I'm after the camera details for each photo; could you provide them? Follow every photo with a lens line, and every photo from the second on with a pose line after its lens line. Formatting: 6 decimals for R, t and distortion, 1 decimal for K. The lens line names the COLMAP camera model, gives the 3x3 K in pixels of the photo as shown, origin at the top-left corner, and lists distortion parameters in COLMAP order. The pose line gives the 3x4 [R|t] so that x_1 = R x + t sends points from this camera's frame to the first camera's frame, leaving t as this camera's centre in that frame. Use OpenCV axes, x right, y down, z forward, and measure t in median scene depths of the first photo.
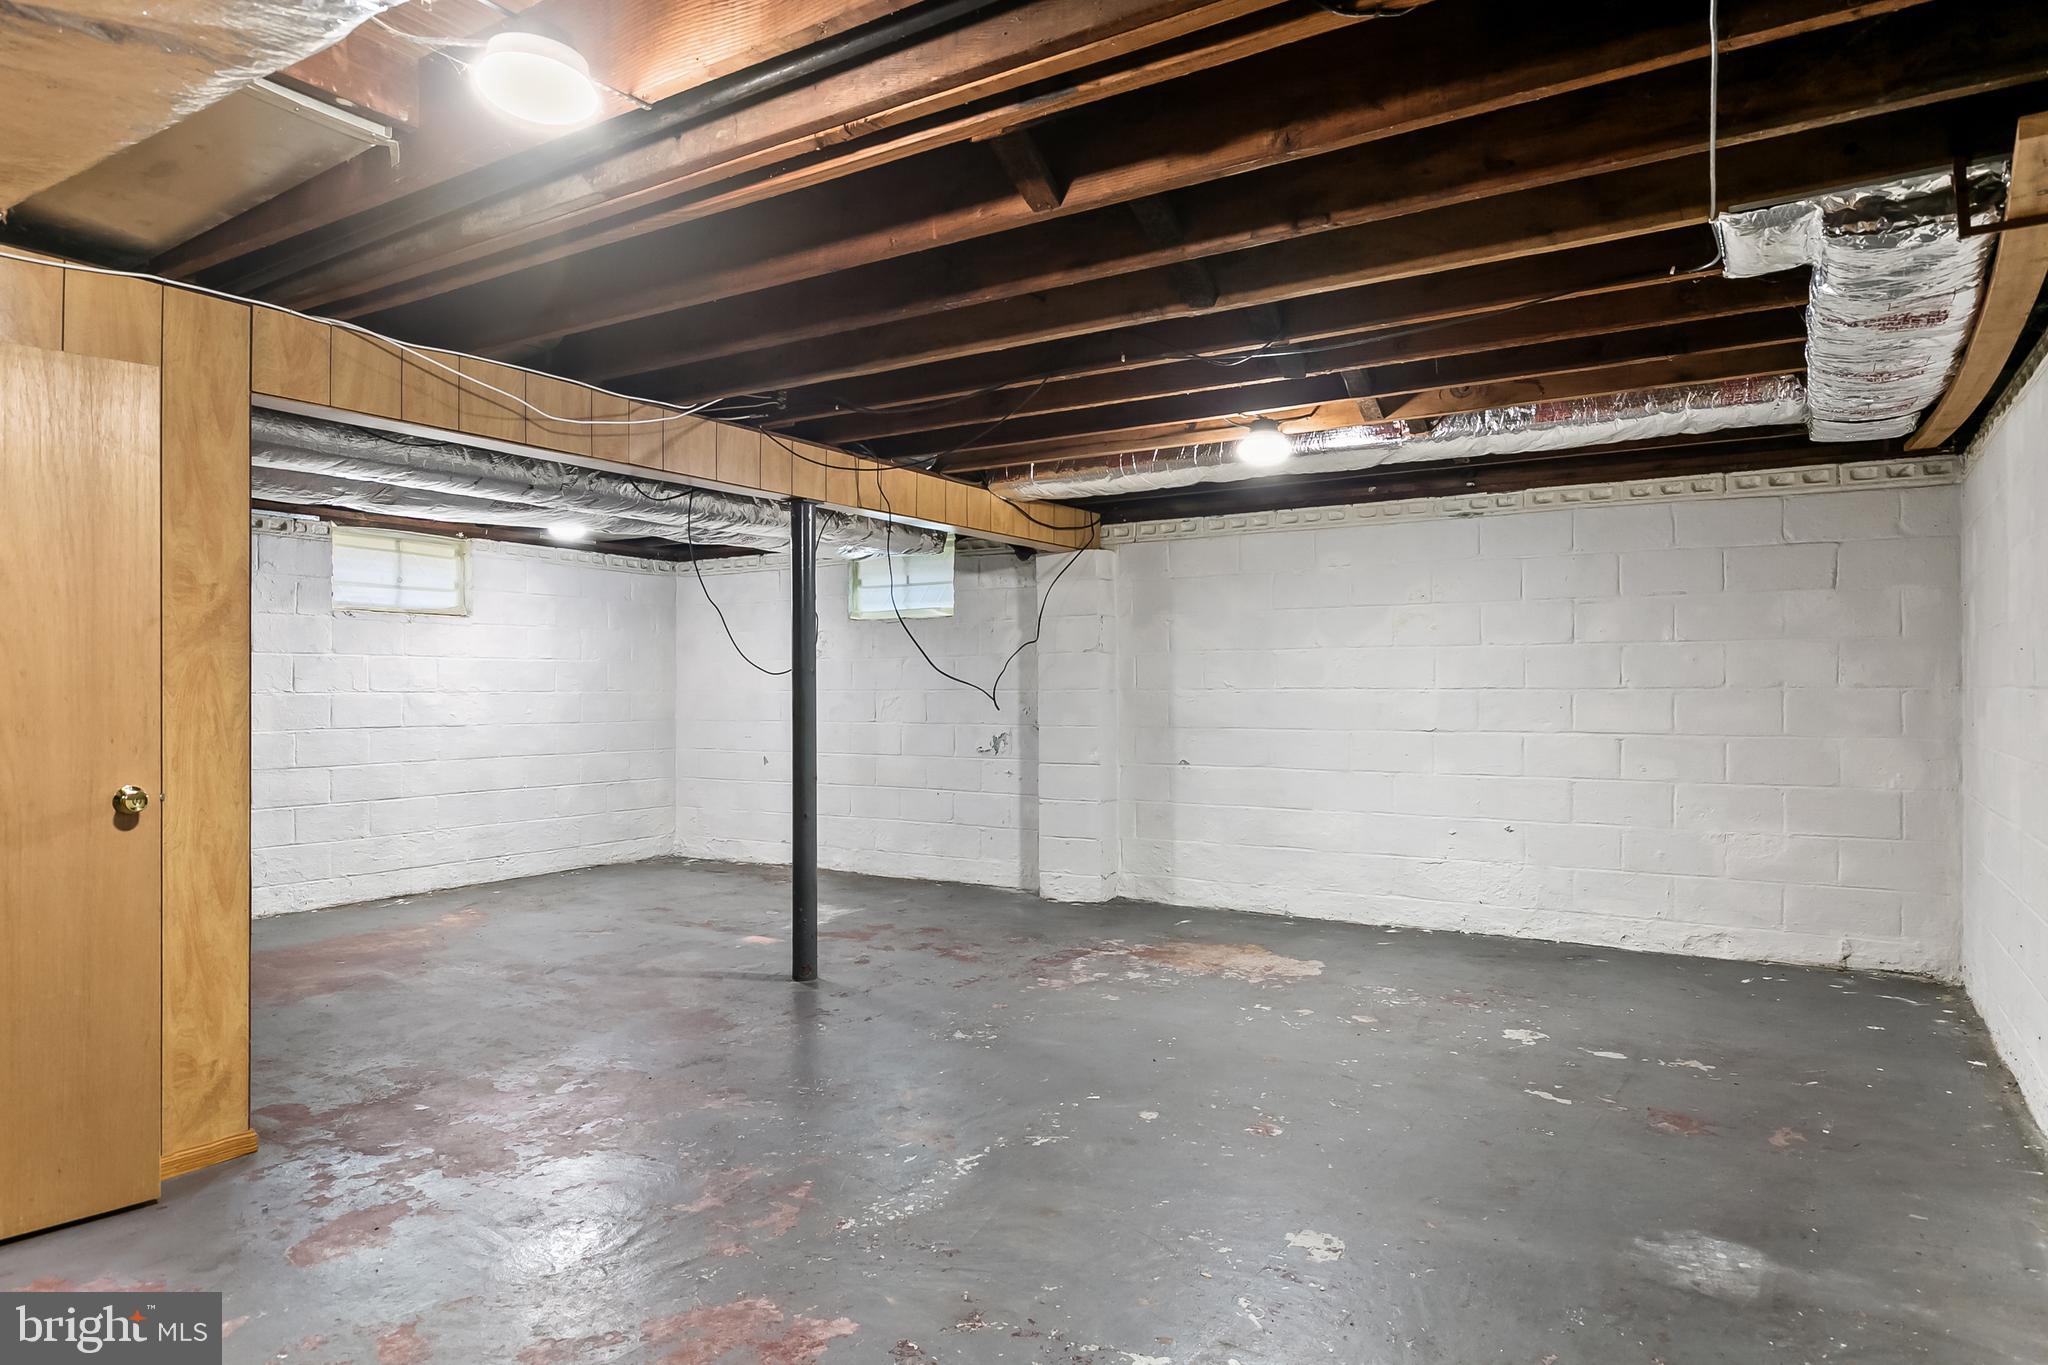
lens RADIAL K [[1229.8, 0, 1024.0], [0, 1229.8, 682.5], [0, 0, 1]] dist [-0.003349, -0.000529]
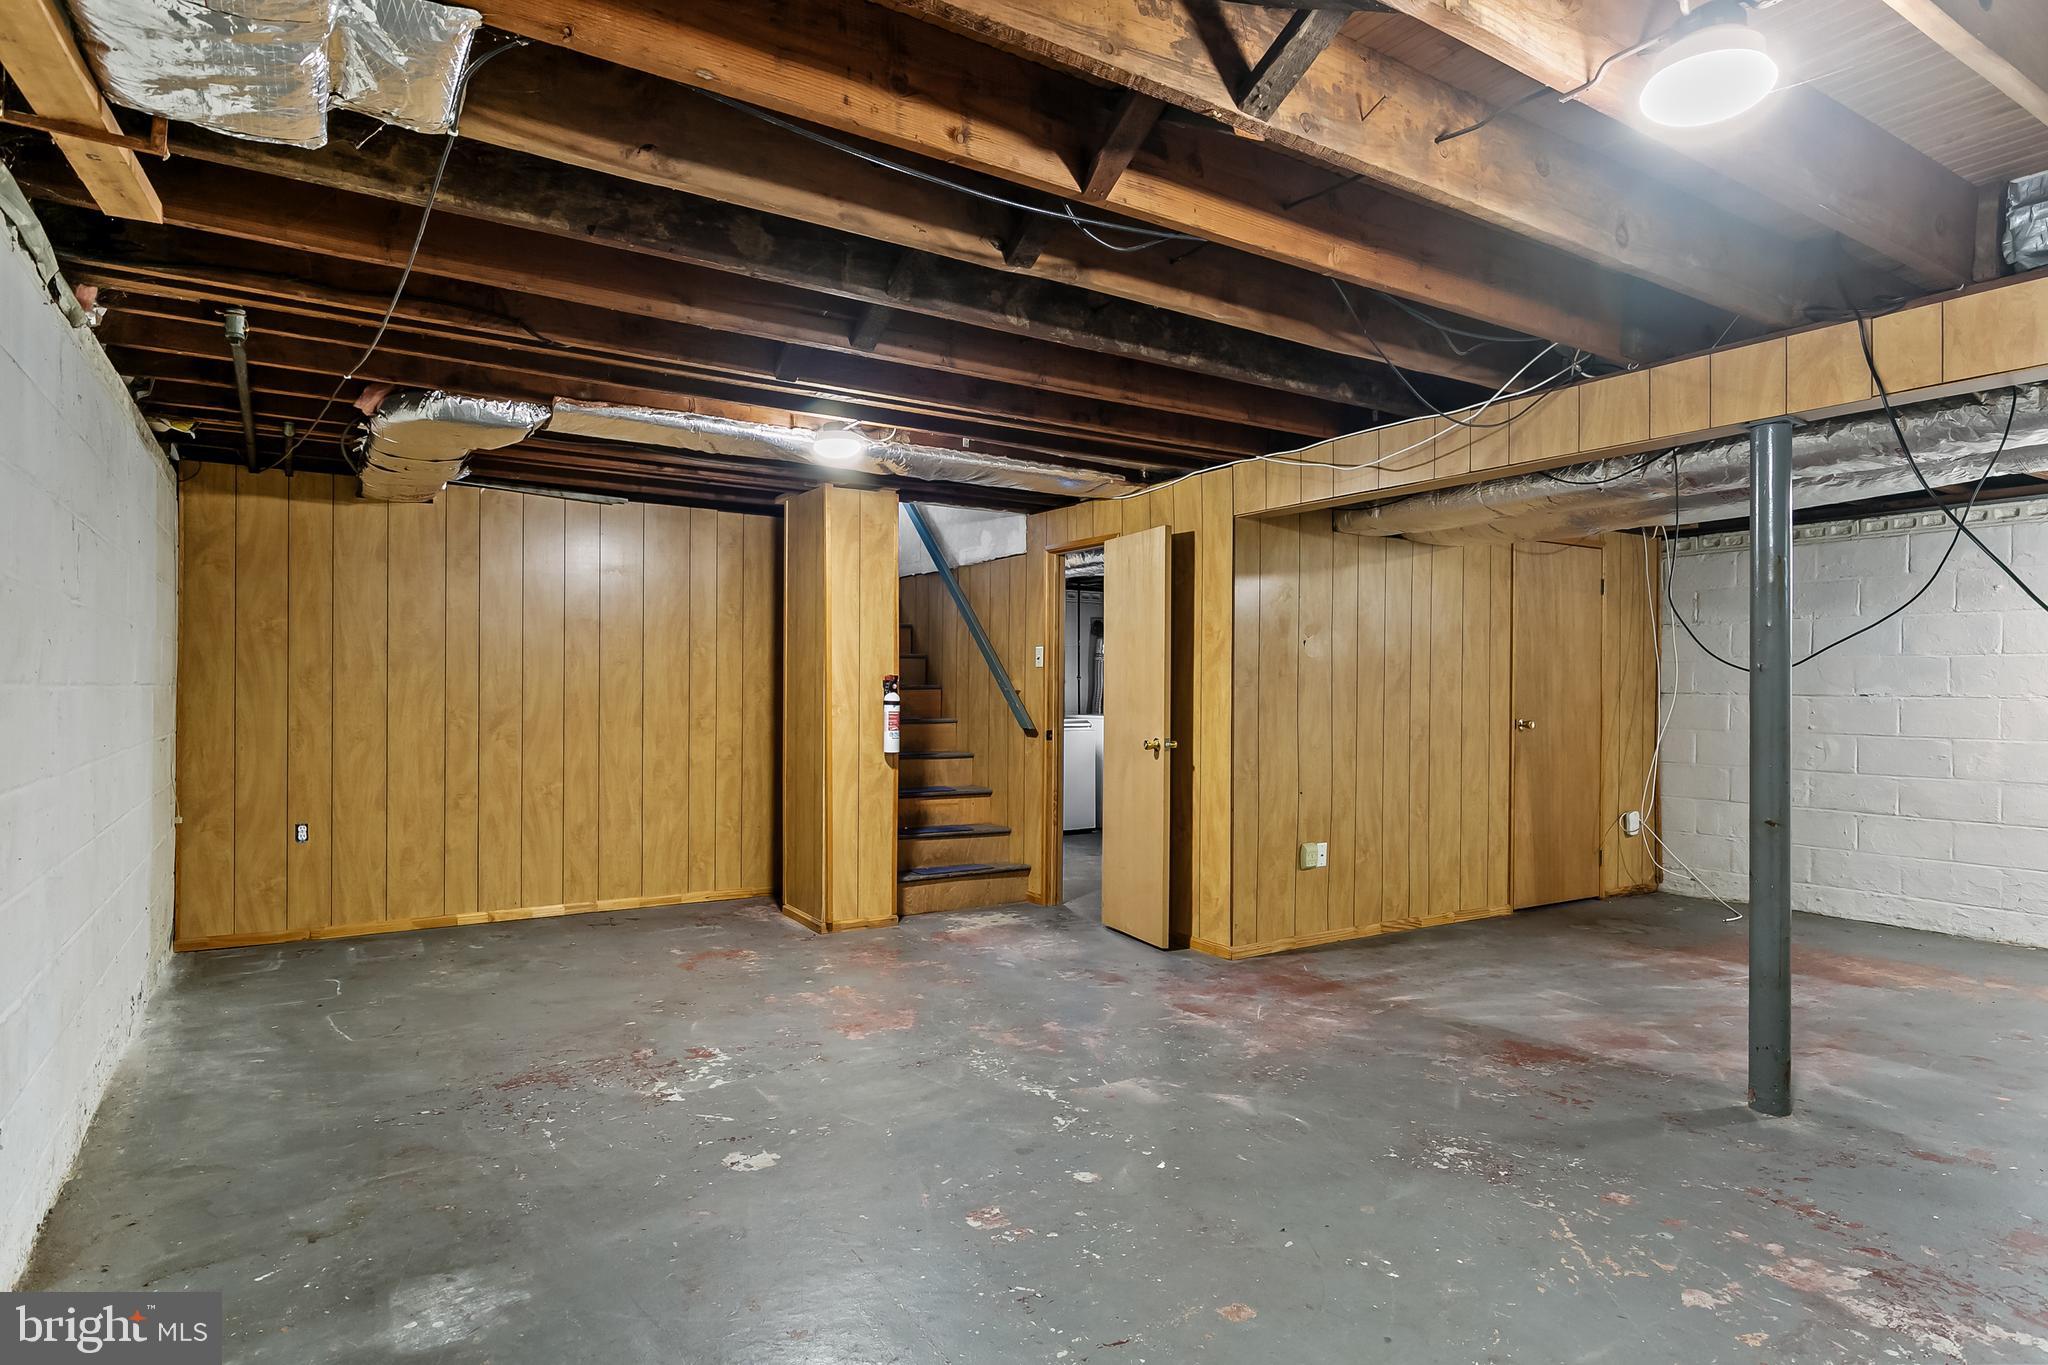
lens RADIAL K [[1135.5, 0, 1024.0], [0, 1135.5, 682.5], [0, 0, 1]] dist [-0.000421, 0.000197]
pose [[-0.431684, -0.006404, -0.902002, 1.120066], [0.000736, 0.999972, -0.007452, 0.008591], [0.902025, -0.003880, -0.431667, 1.725055]]
